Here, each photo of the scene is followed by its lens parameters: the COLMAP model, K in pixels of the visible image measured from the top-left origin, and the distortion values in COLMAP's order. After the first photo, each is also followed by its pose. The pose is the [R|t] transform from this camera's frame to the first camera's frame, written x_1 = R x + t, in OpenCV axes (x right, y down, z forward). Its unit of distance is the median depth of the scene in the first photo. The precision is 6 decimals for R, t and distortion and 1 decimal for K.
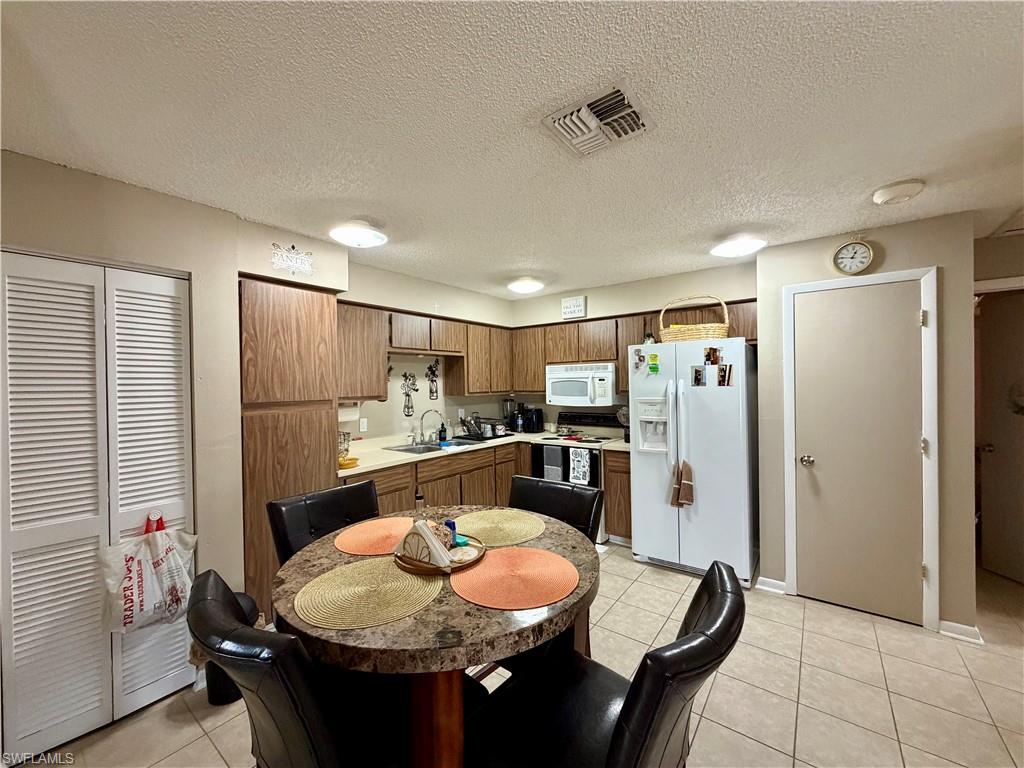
lens RADIAL K [[409.4, 0, 510.9], [0, 409.4, 384.9], [0, 0, 1]] dist [0.001357, -0.000163]
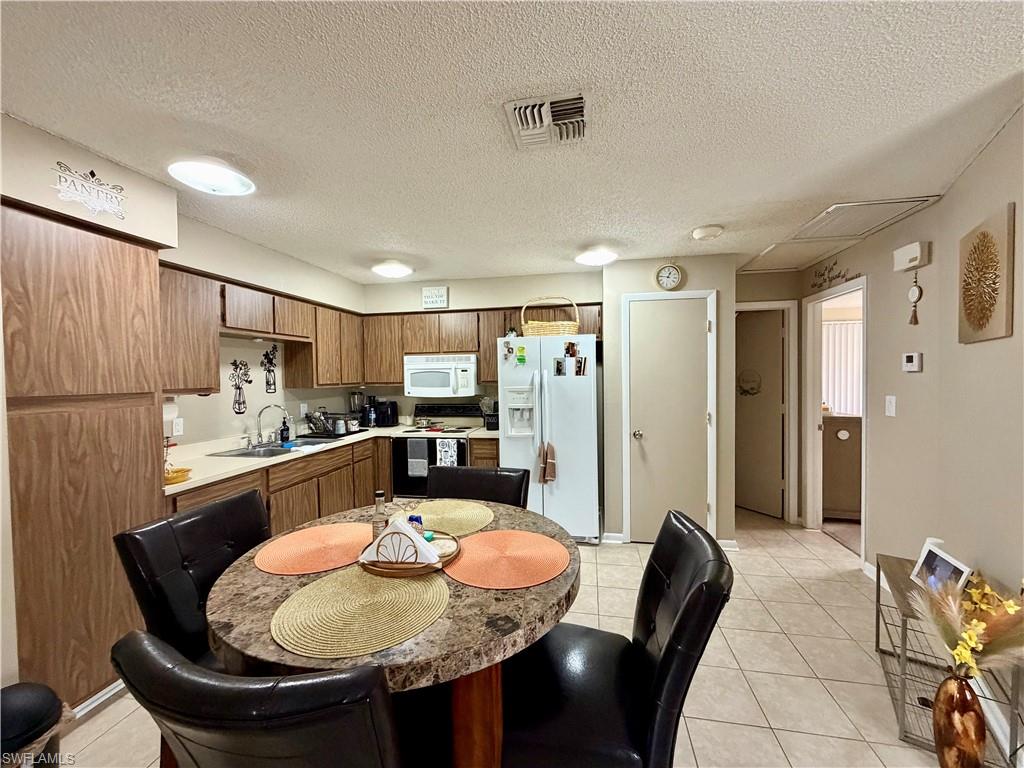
lens RADIAL K [[409.4, 0, 511.8], [0, 409.4, 385.6], [0, 0, 1]] dist [0.001357, -0.000163]
pose [[0.894766, -0.008711, 0.446451, -0.191540], [0.002379, 0.999889, 0.014741, 0.014751], [-0.446529, -0.012128, 0.894687, 0.047487]]
